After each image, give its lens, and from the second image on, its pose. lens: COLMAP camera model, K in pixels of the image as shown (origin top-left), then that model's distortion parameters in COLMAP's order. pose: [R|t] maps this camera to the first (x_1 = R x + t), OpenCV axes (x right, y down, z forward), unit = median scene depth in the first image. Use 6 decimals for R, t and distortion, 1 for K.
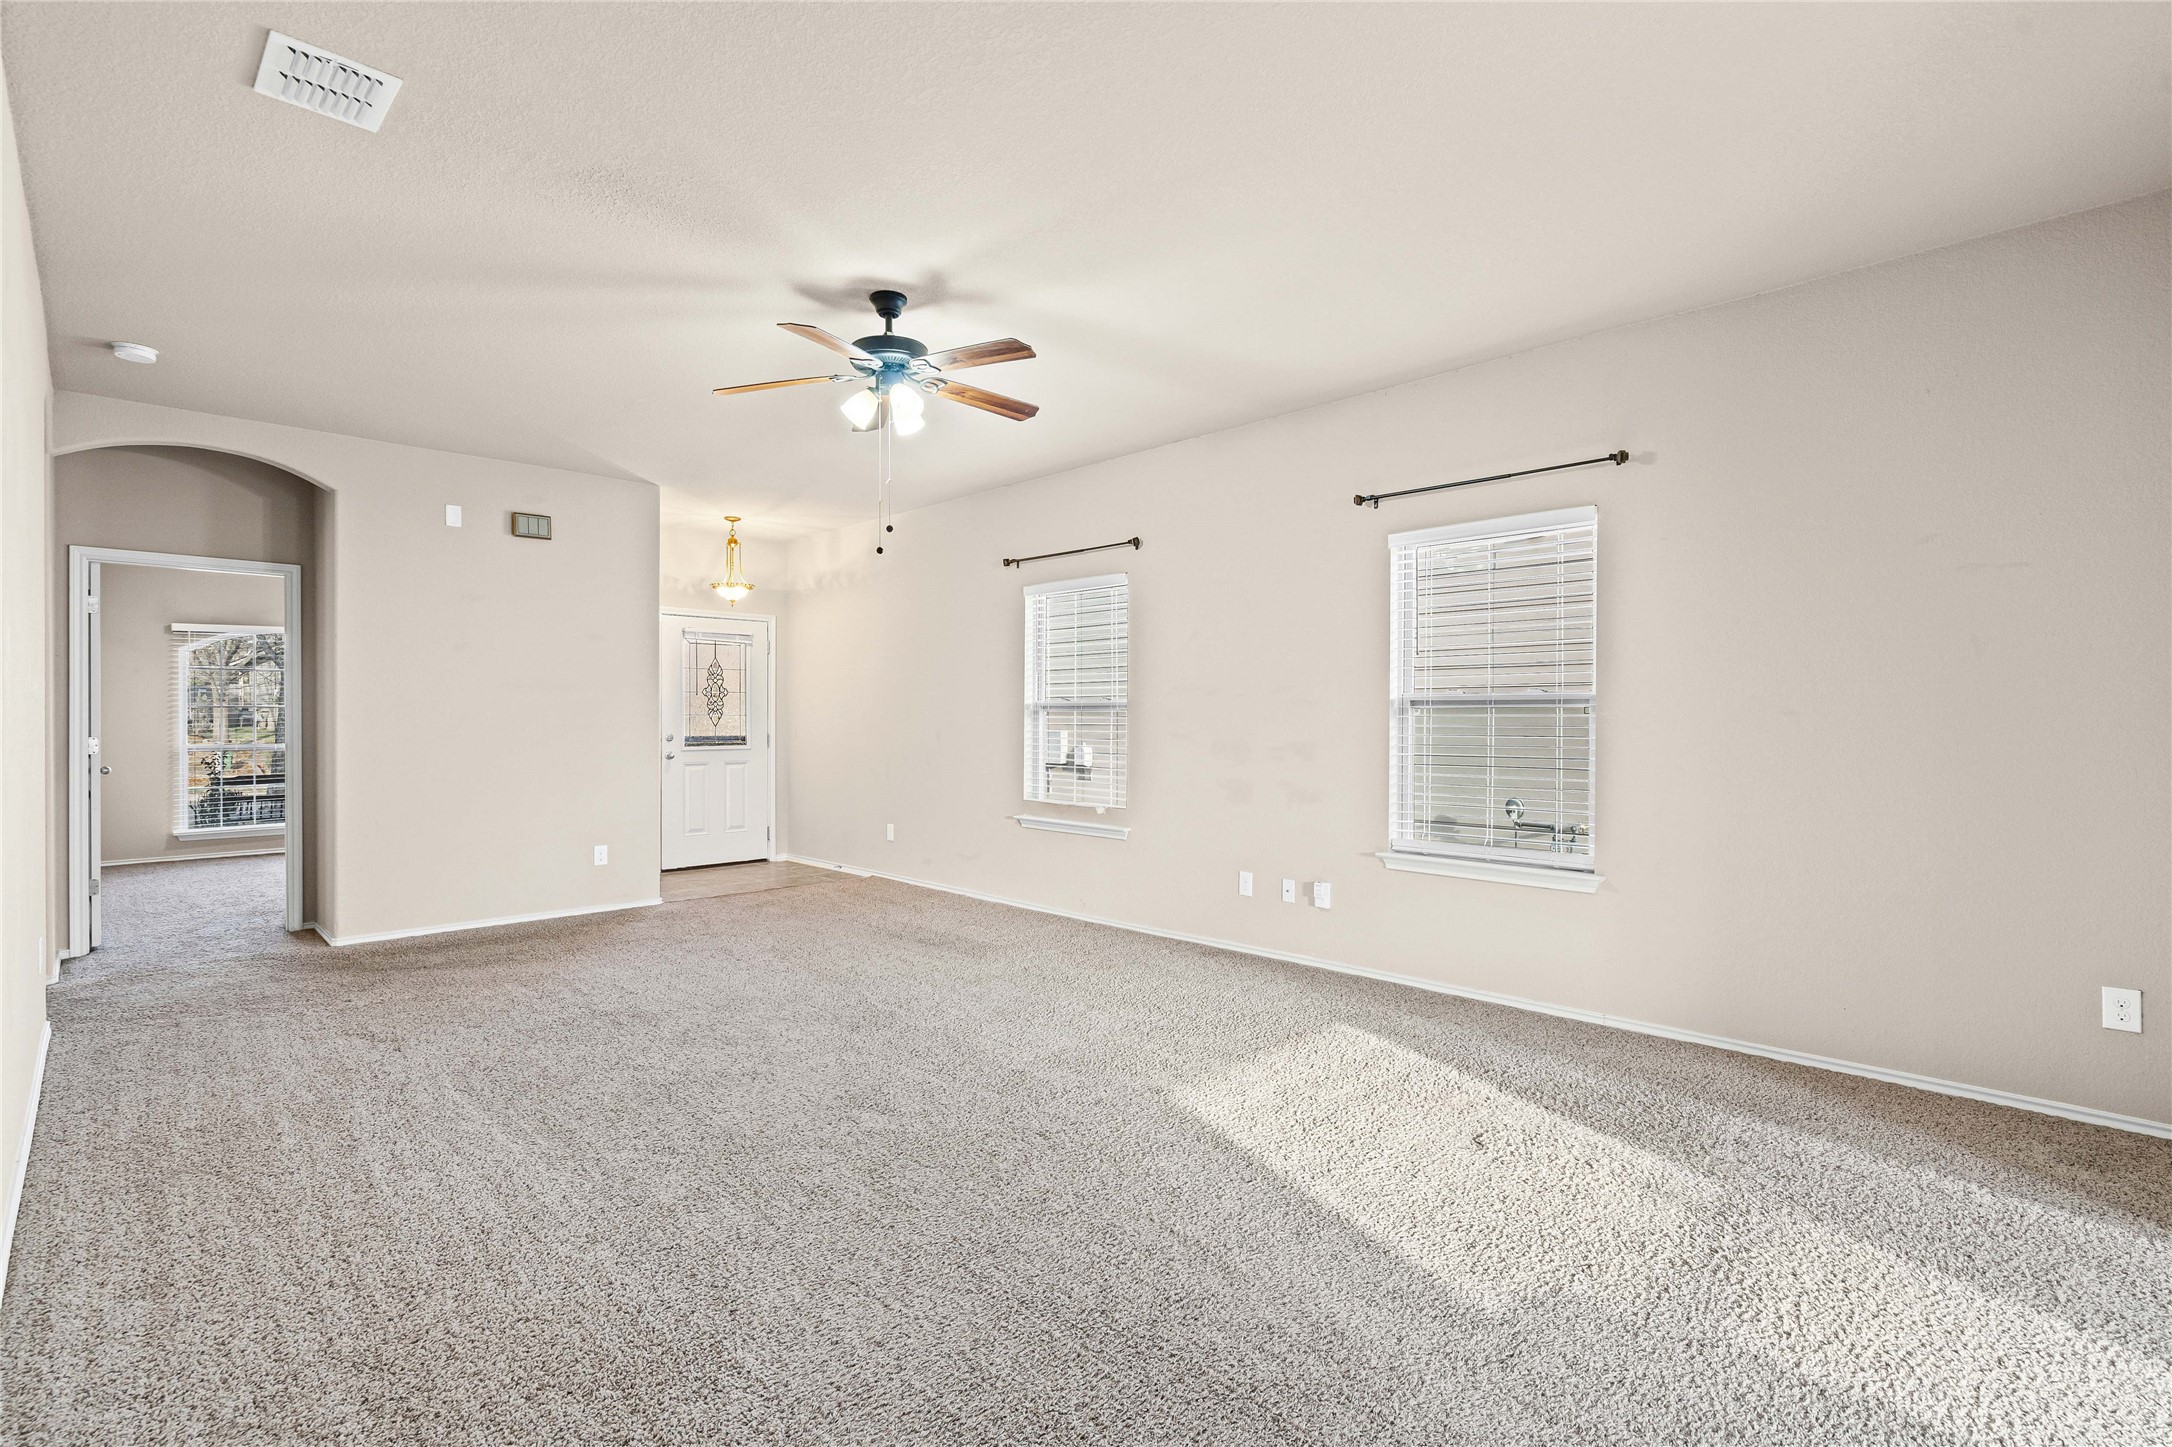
lens RADIAL K [[1004.8, 0, 1070.8], [0, 1004.8, 722.0], [0, 0, 1]] dist [-0.000135, -0.000193]
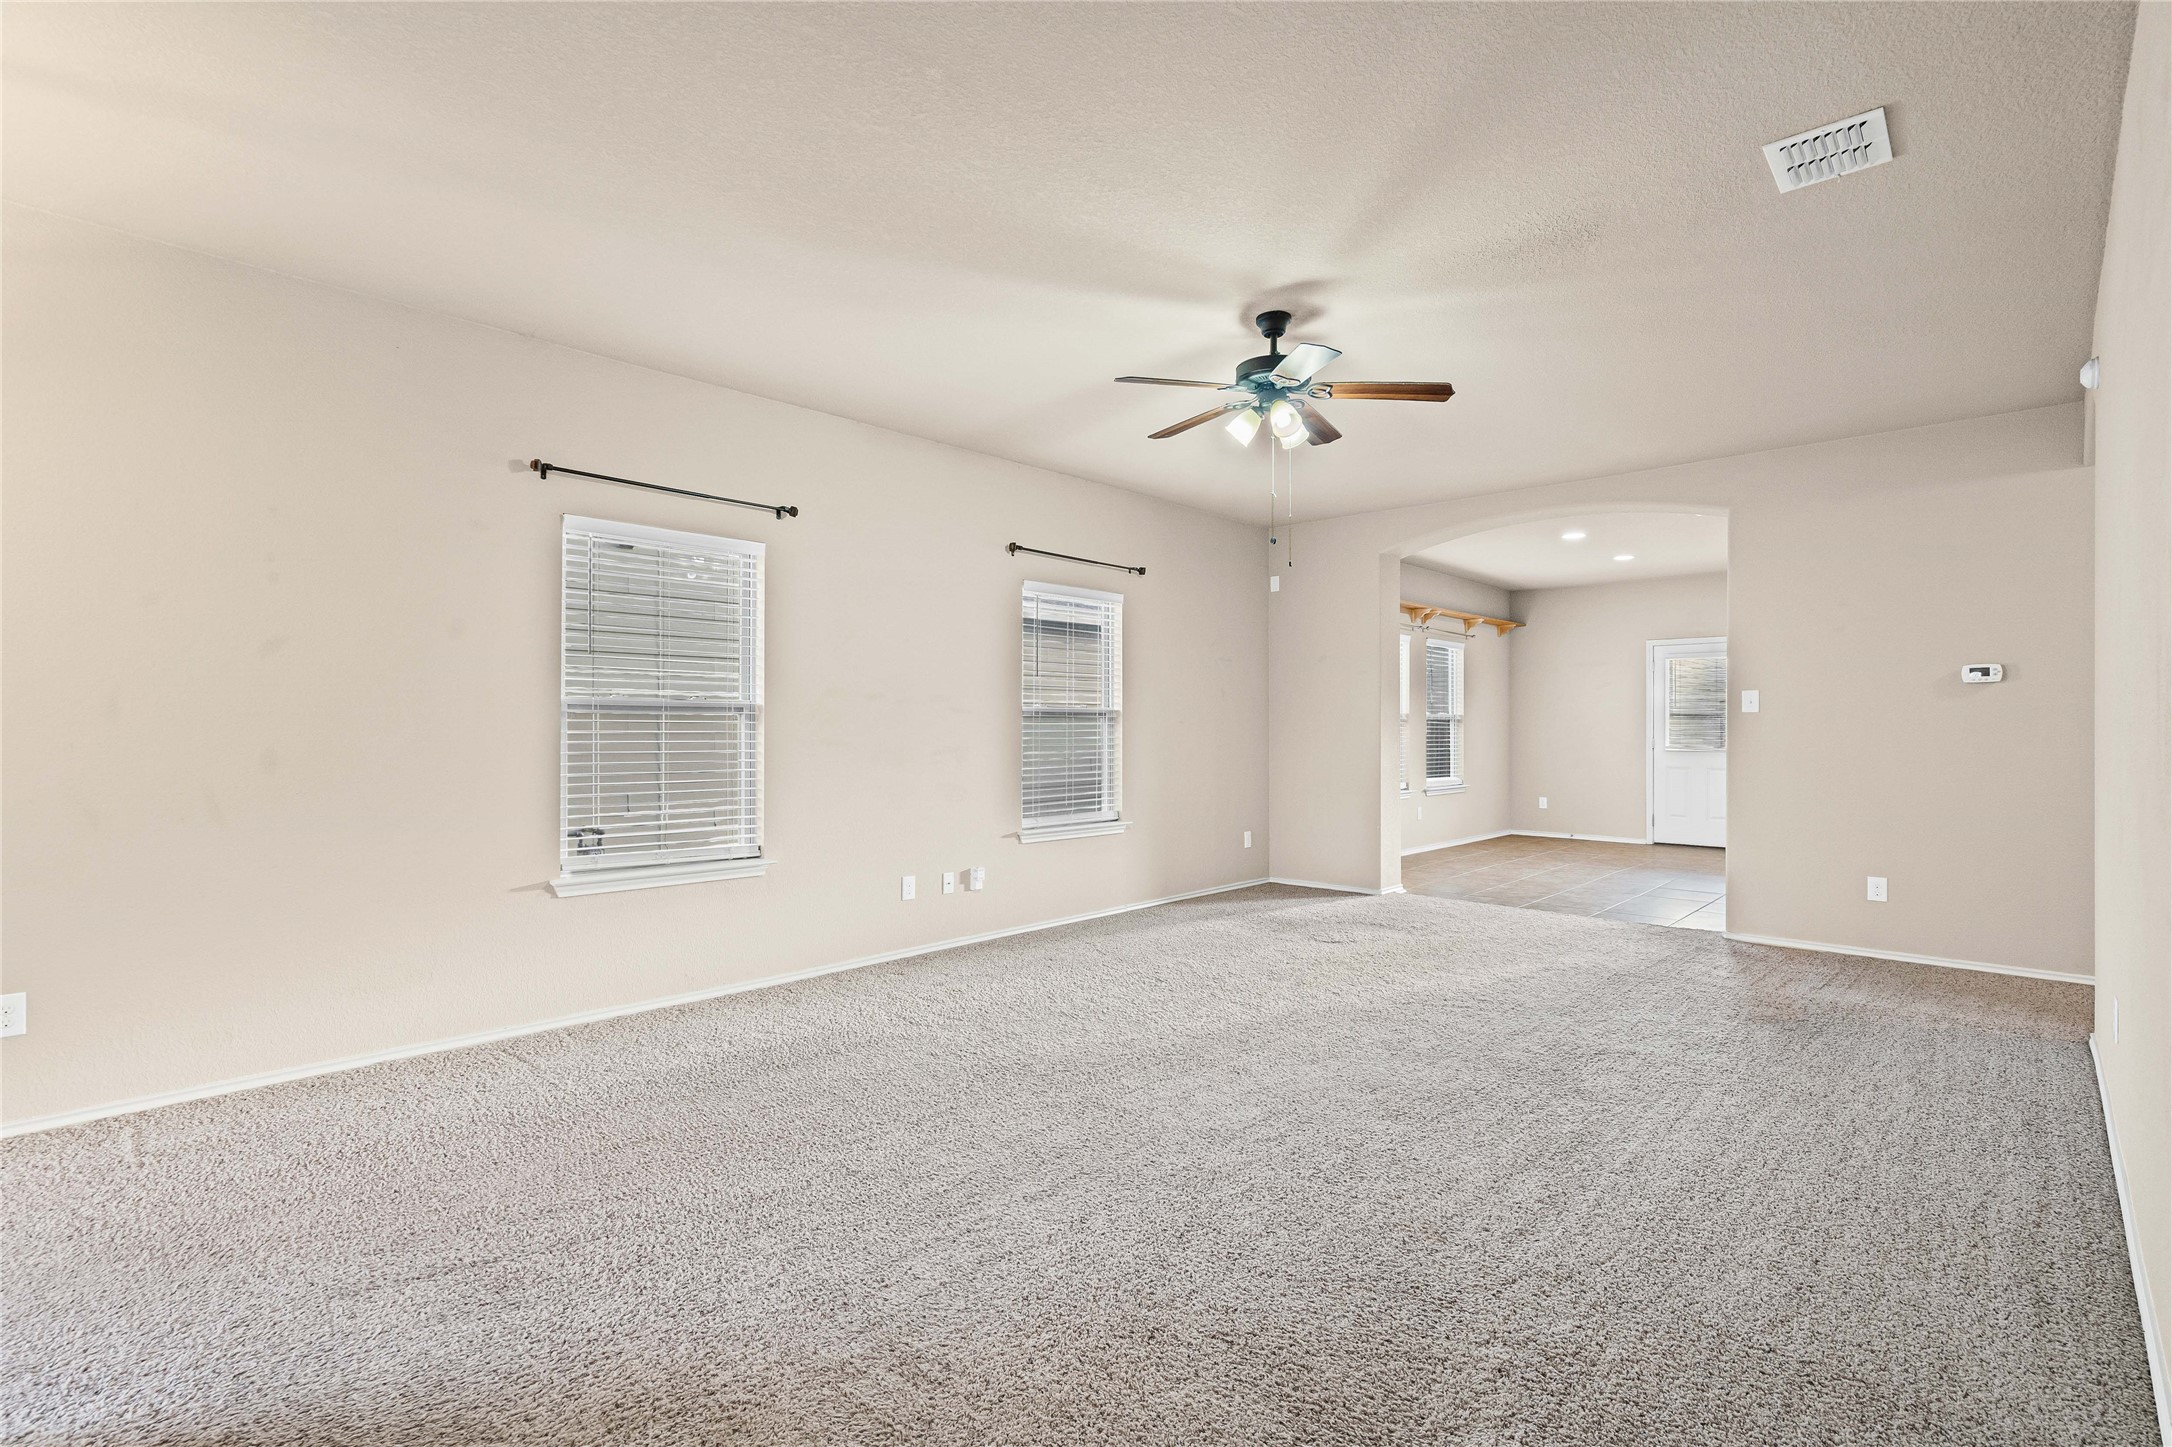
lens RADIAL K [[1004.8, 0, 1070.8], [0, 1004.8, 722.0], [0, 0, 1]] dist [-0.000135, -0.000193]
pose [[-0.043791, 0.005482, 0.999026, -0.776923], [-0.002211, 0.999982, -0.005584, -0.000646], [-0.999038, -0.002453, -0.043778, 0.809486]]
